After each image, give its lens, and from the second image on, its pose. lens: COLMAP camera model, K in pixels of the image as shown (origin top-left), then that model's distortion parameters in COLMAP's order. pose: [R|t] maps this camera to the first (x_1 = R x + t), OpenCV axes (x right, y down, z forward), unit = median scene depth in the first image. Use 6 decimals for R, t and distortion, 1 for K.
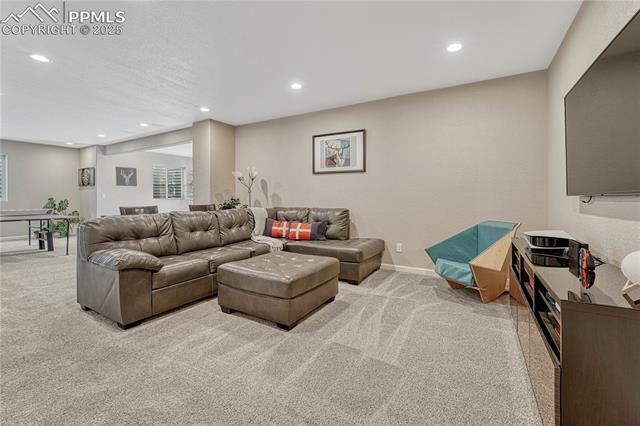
lens RADIAL K [[276.0, 0, 318.8], [0, 276.0, 197.8], [0, 0, 1]] dist [-0.001024, -0.000098]
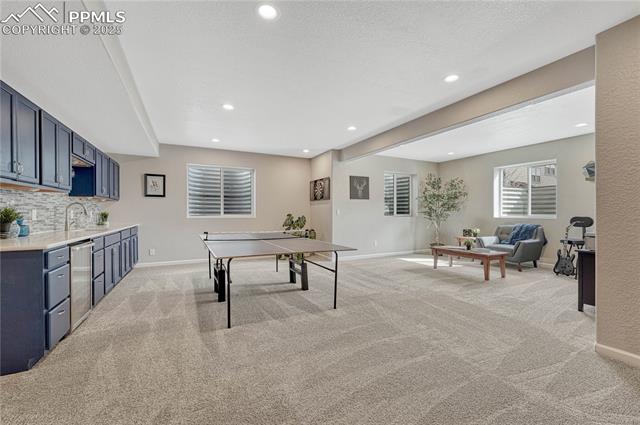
lens RADIAL K [[261.2, 0, 320.0], [0, 261.2, 212.5], [0, 0, 1]] dist [-0.000980, -0.000091]
pose [[0.845430, 0.006951, -0.534041, -0.400987], [-0.006021, 0.999976, 0.003484, -0.007315], [0.534052, 0.000270, 0.845452, 0.310584]]
